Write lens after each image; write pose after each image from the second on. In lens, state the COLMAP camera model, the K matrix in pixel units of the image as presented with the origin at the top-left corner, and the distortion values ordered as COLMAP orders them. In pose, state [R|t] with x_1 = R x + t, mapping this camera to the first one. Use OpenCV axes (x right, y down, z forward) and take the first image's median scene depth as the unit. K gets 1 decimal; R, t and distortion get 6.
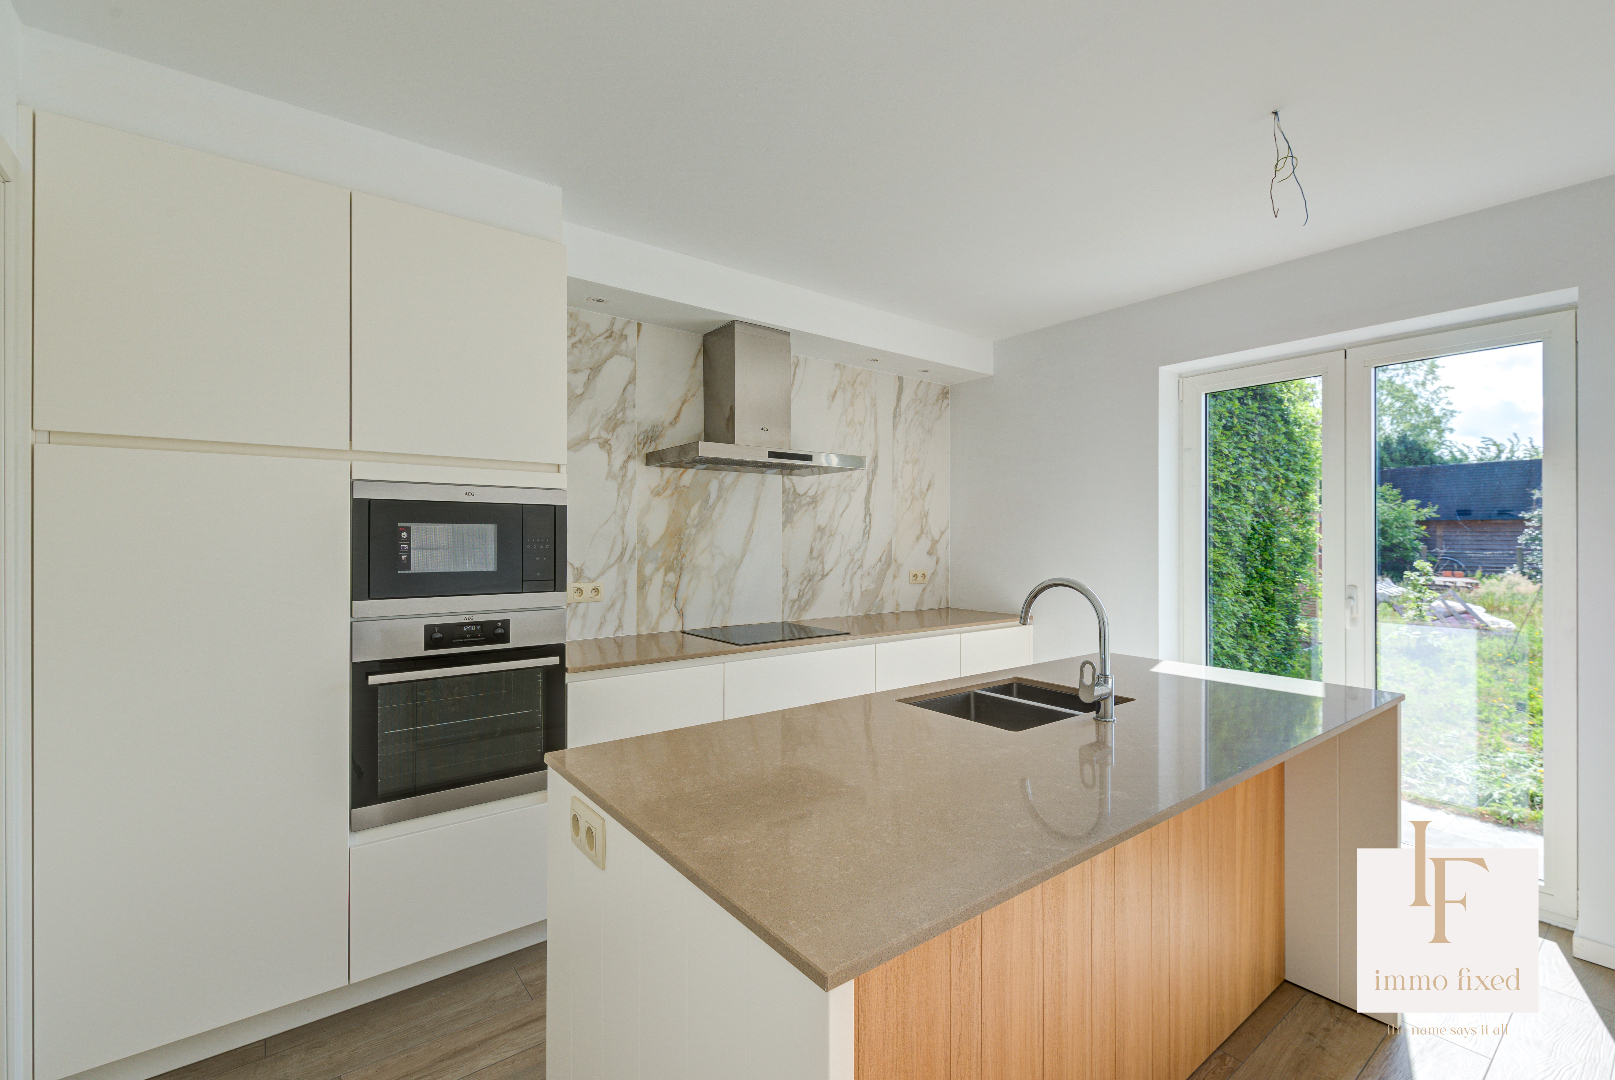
lens RADIAL K [[710.9, 0, 838.9], [0, 710.9, 536.8], [0, 0, 1]] dist [0.014982, -0.000545]
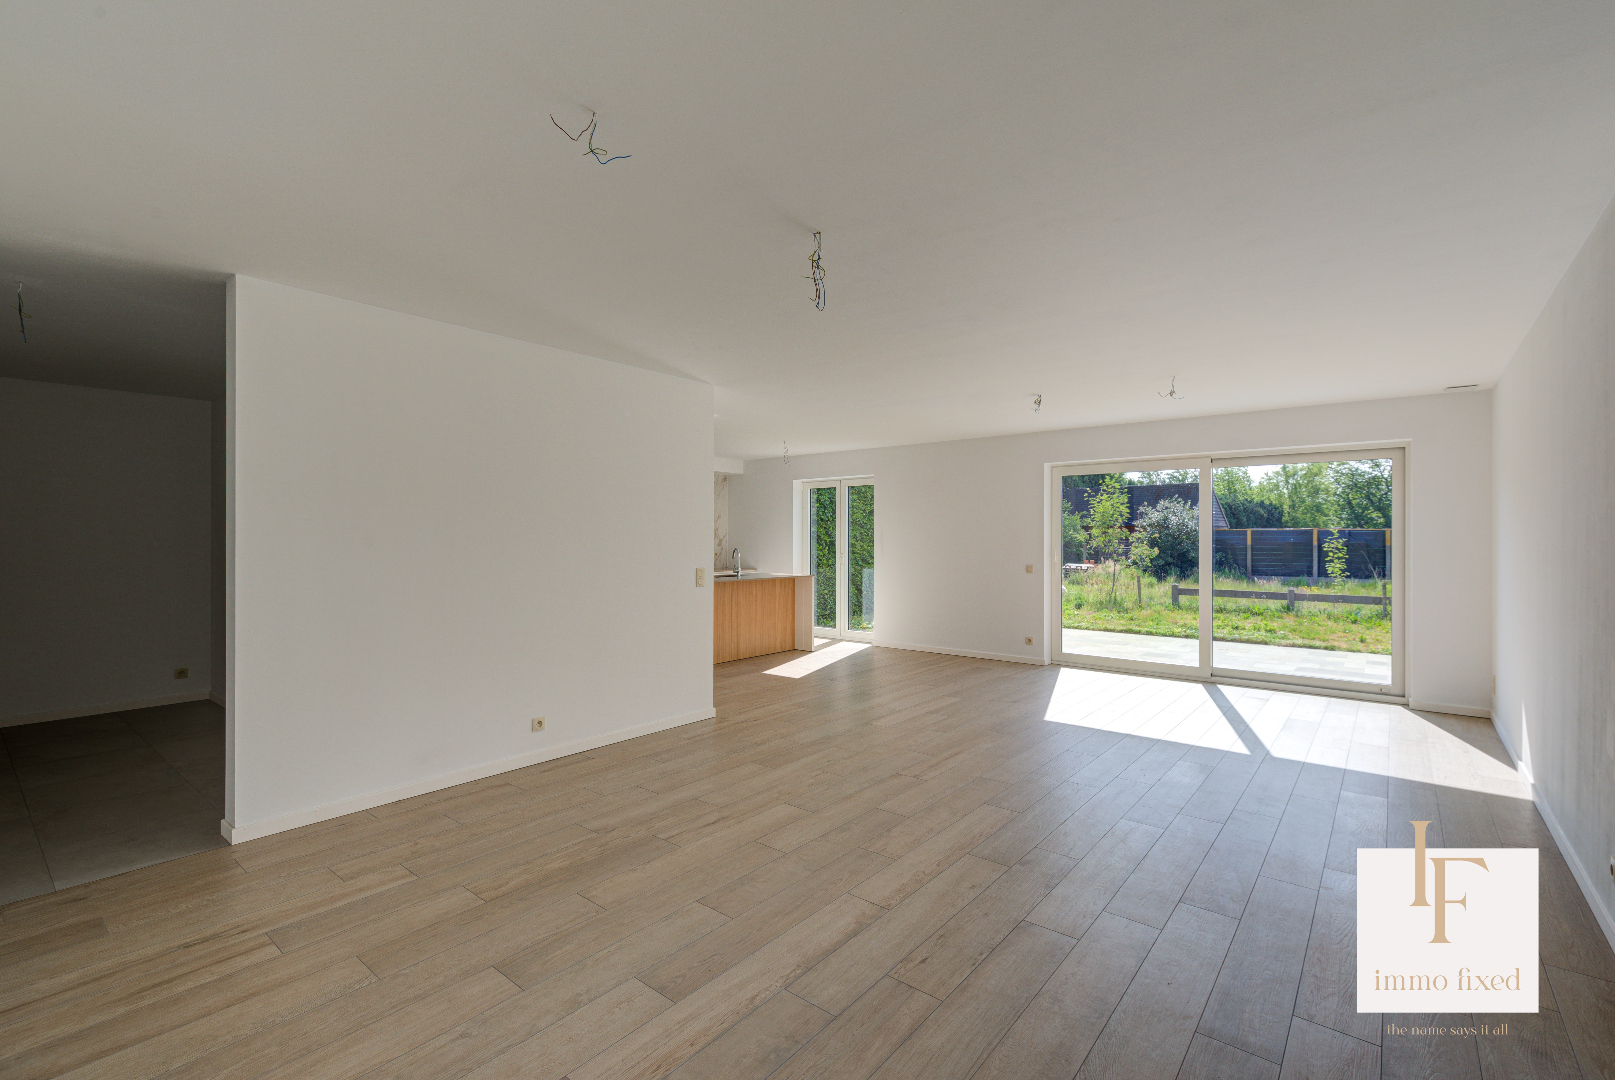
lens RADIAL K [[710.9, 0, 807.5], [0, 710.9, 536.9], [0, 0, 1]] dist [0.014982, -0.000545]
pose [[0.979150, 0.000258, 0.203138, -0.081110], [-0.000060, 1.000000, -0.000981, -0.003132], [-0.203138, 0.000949, 0.979150, -1.685892]]
